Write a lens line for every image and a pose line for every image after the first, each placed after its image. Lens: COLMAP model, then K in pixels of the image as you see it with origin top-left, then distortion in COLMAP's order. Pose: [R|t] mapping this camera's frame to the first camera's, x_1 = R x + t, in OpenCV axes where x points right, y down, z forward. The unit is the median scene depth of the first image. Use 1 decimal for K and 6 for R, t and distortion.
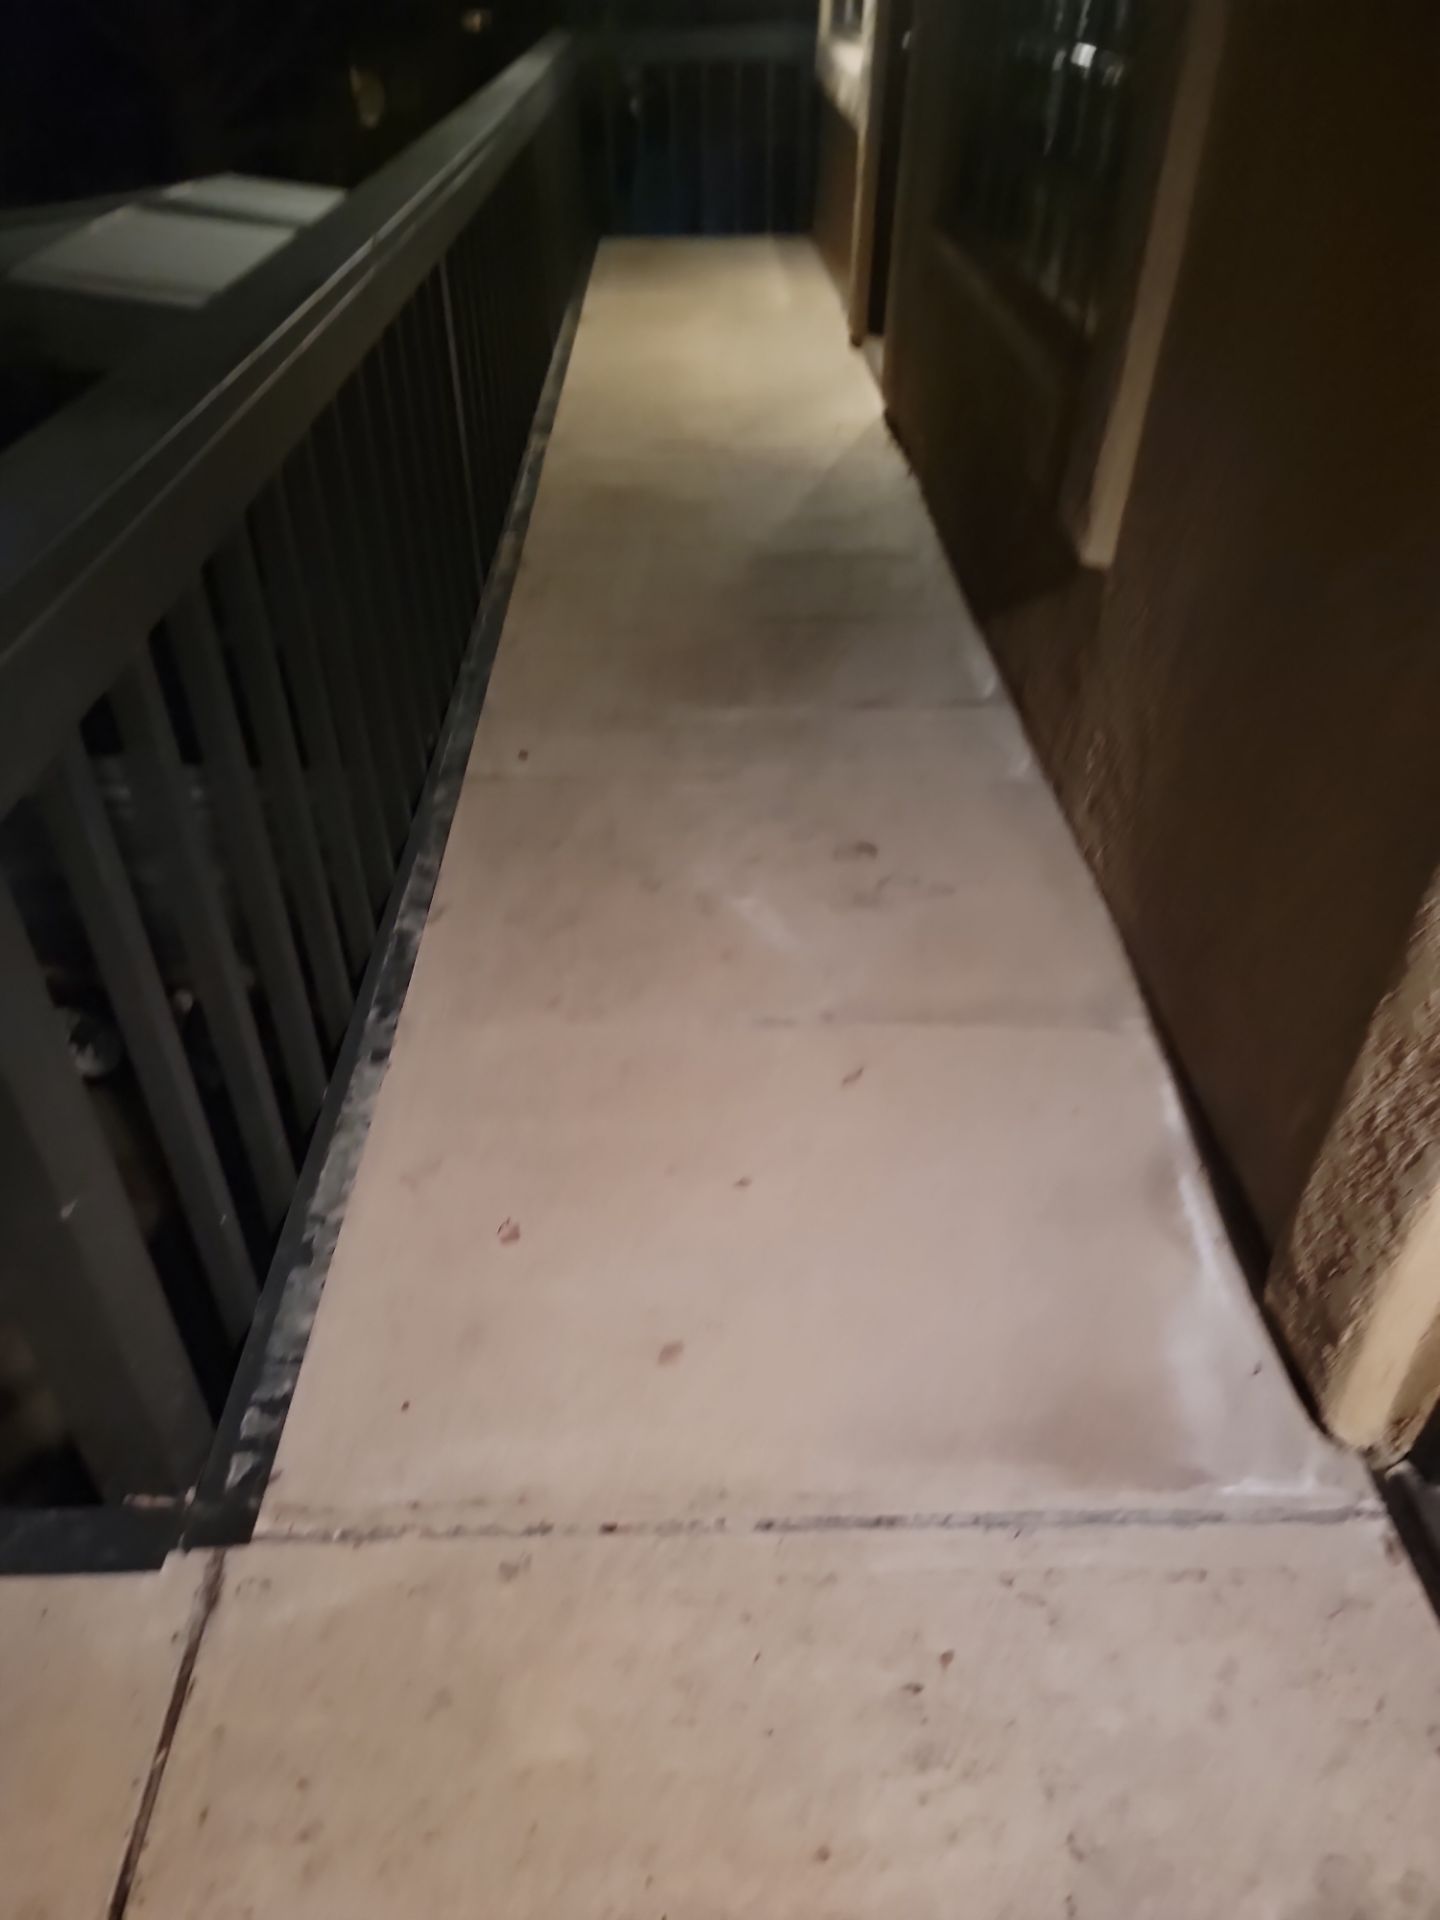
lens RADIAL K [[1322.1, 0, 720.0], [0, 1322.1, 960.0], [0, 0, 1]] dist [0.055294, -0.049791]
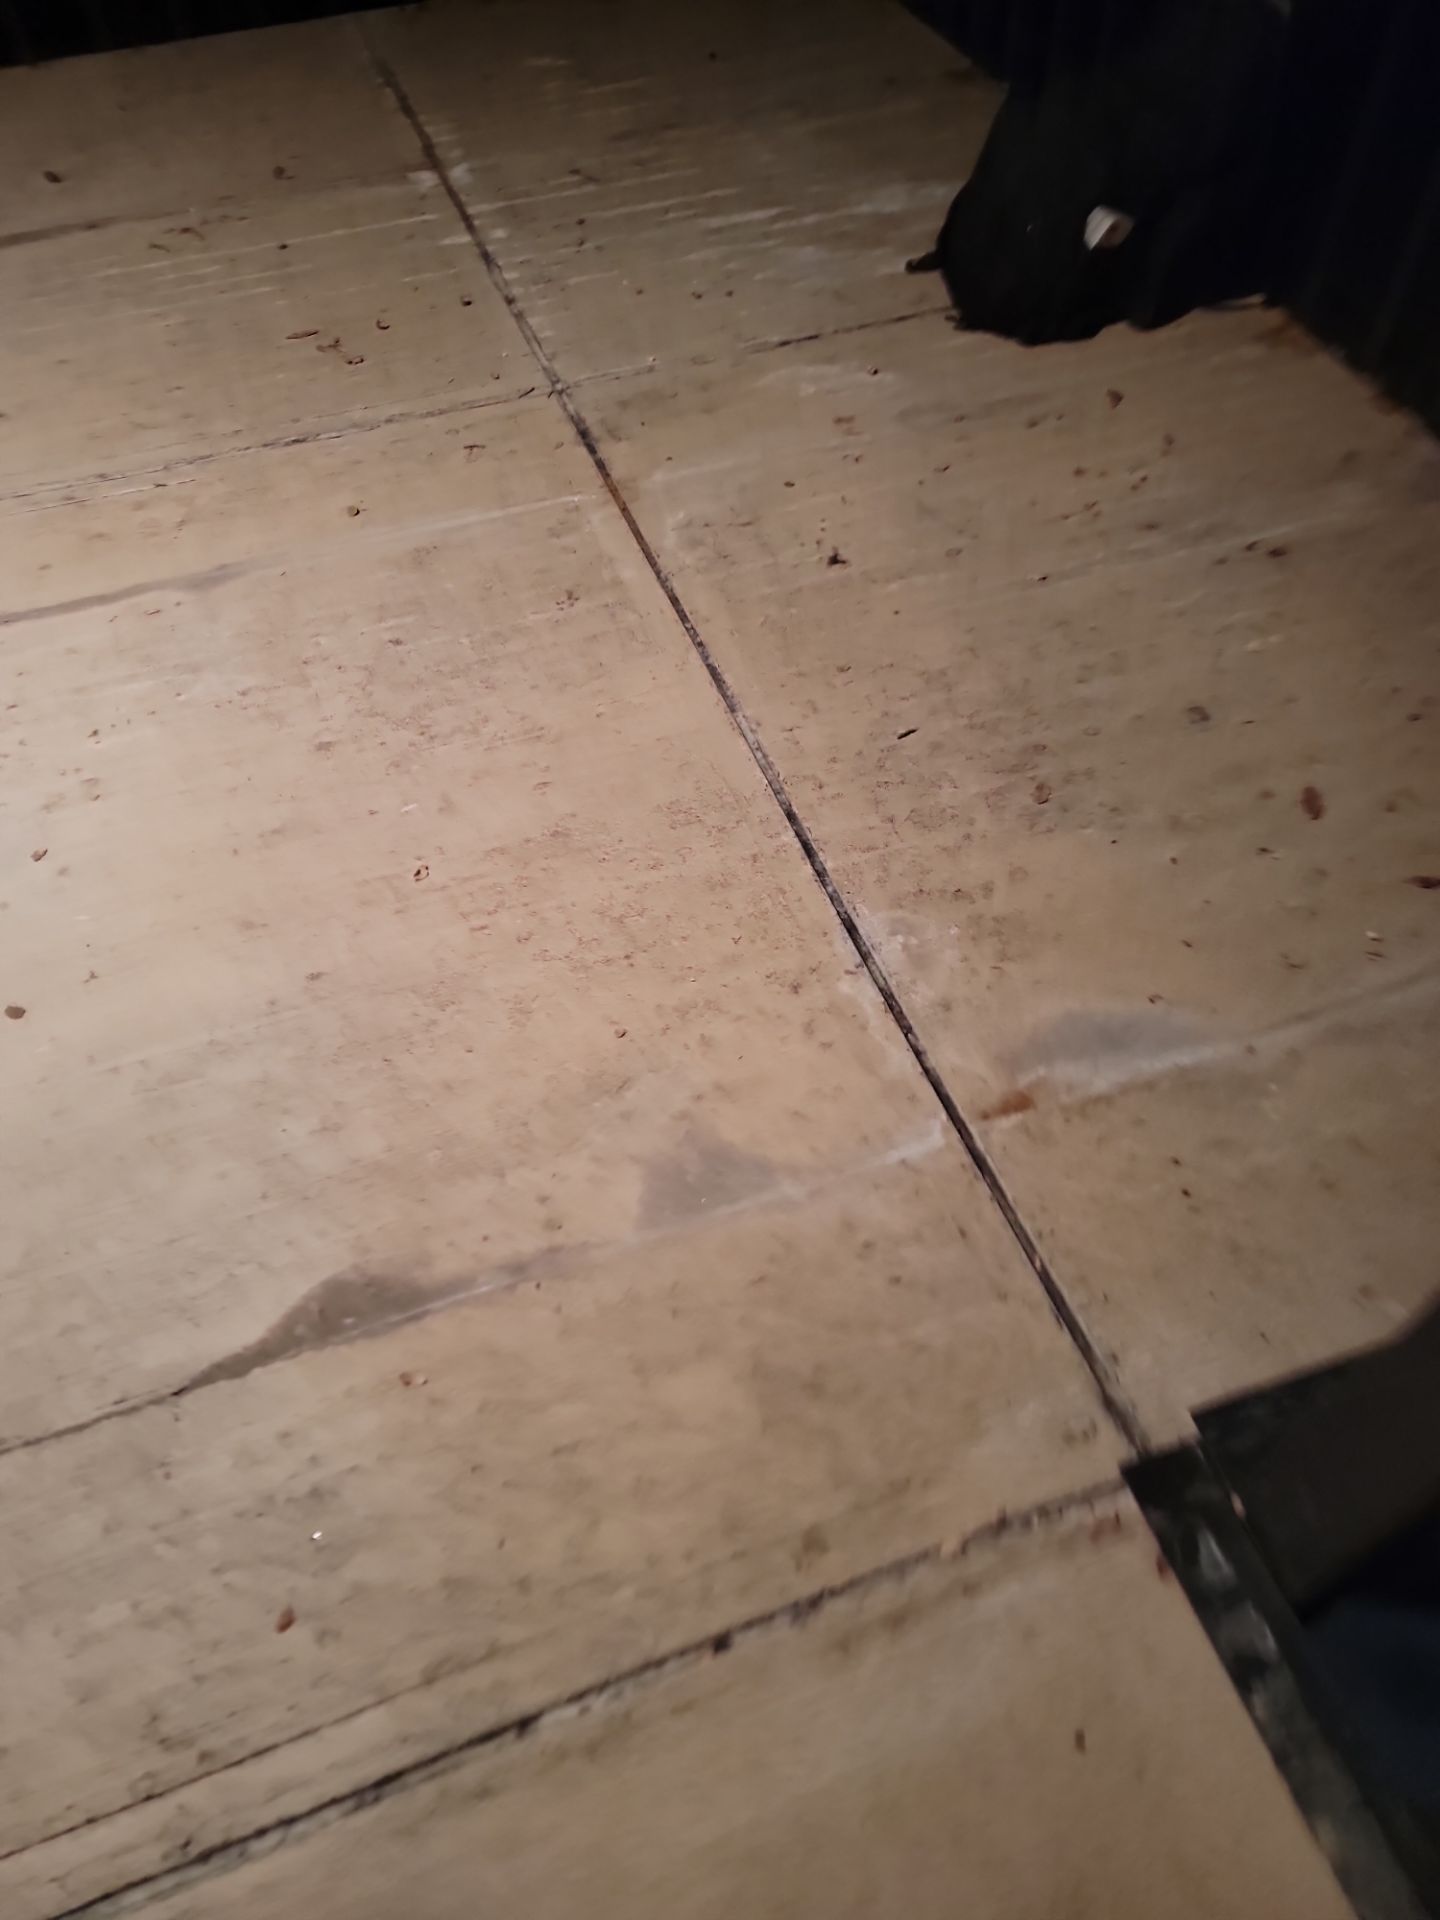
lens RADIAL K [[1322.1, 0, 720.0], [0, 1322.1, 960.0], [0, 0, 1]] dist [0.055294, -0.049791]
pose [[-0.949504, 0.260033, -0.175570, -0.049455], [-0.160882, 0.076904, 0.983973, -0.375692], [0.269367, 0.962532, -0.031187, 0.655707]]
